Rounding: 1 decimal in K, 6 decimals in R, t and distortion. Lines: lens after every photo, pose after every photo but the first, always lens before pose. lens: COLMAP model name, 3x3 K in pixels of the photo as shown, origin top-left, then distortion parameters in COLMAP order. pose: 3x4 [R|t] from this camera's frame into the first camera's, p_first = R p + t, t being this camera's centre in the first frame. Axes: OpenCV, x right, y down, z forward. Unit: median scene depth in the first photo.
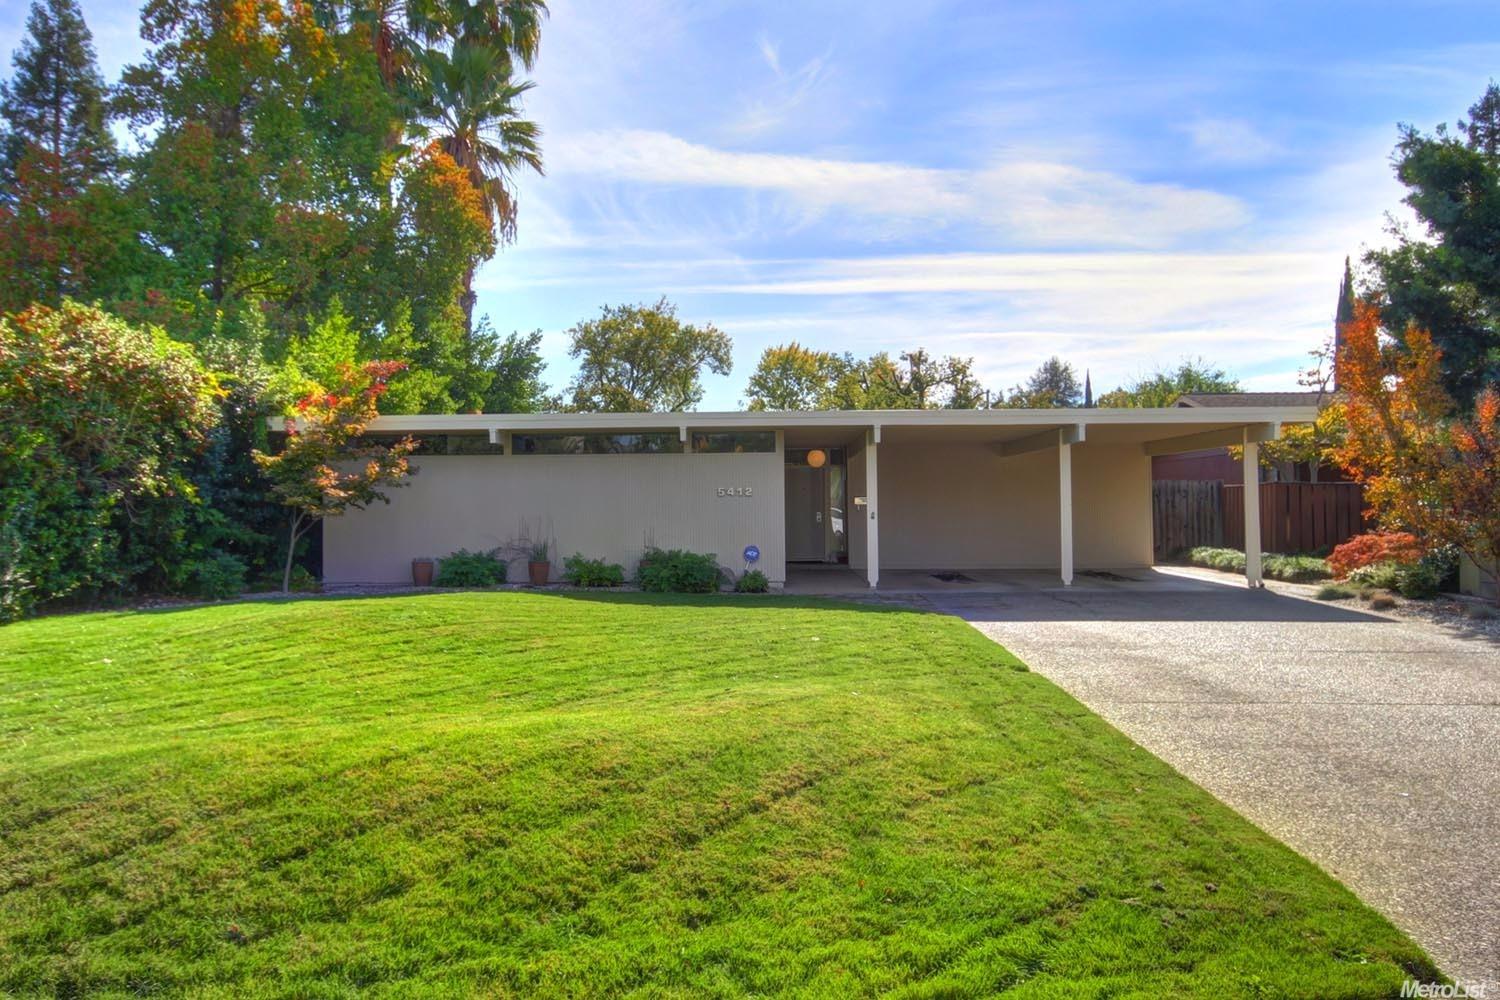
lens RADIAL K [[951.3, 0, 750.0], [0, 951.3, 500.0], [0, 0, 1]] dist [-0.019213, 0.001774]
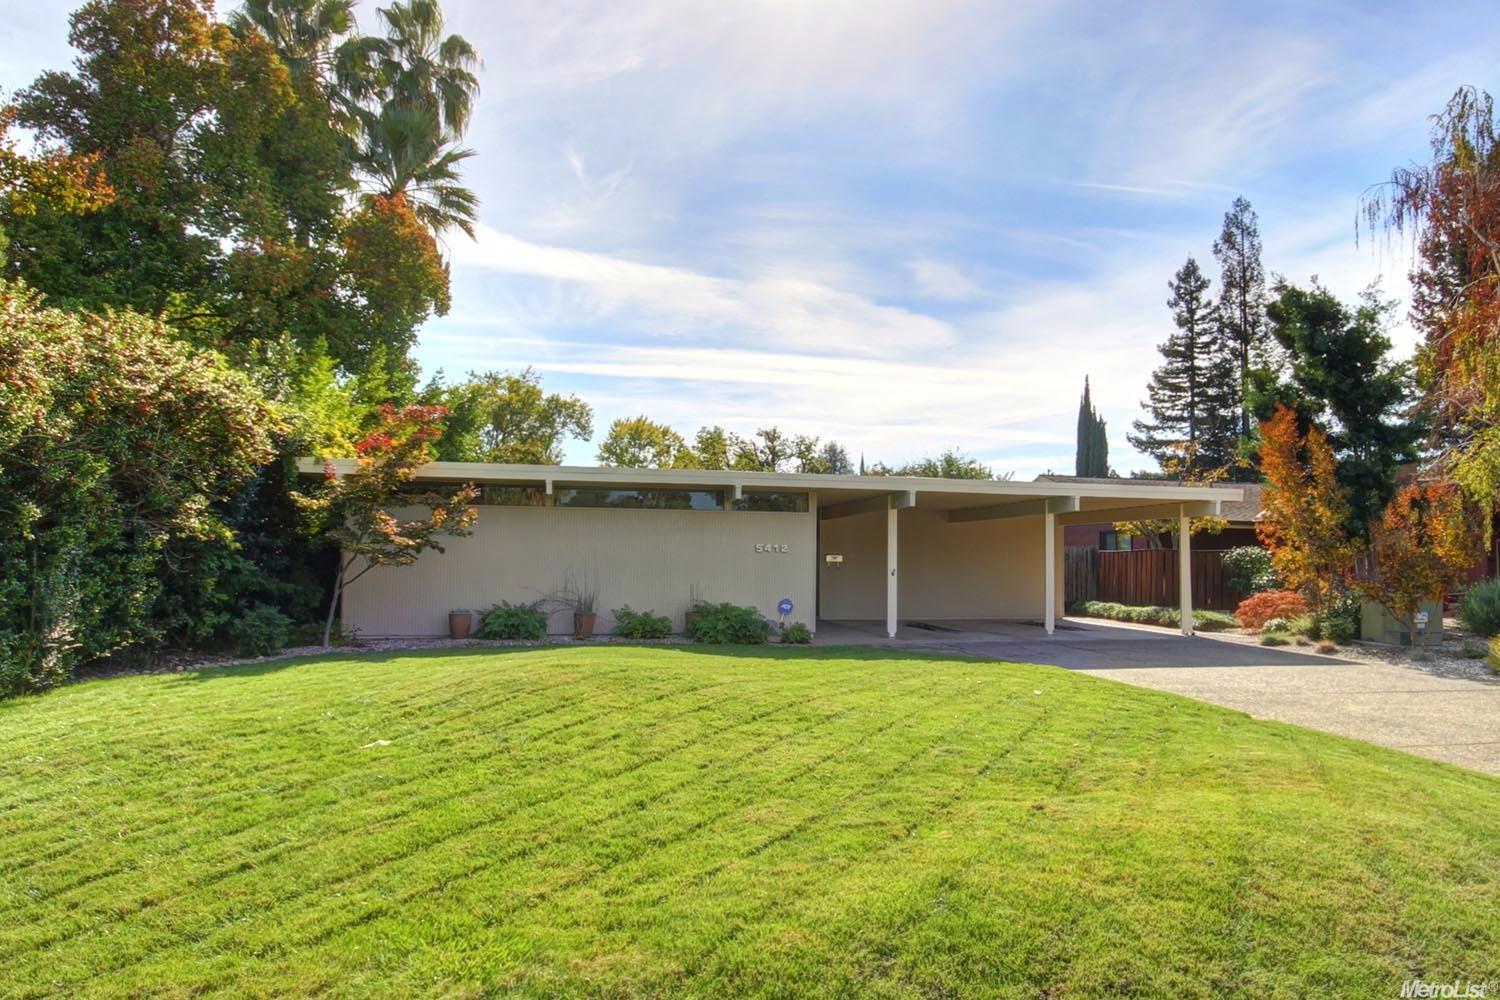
lens RADIAL K [[823.5, 0, 749.4], [0, 823.5, 531.6], [0, 0, 1]] dist [-0.021392, 0.001644]
pose [[0.968017, 0.025709, 0.249565, -0.145954], [-0.018237, 0.999315, -0.032207, 0.001553], [-0.250222, 0.026626, 0.967822, 0.059756]]
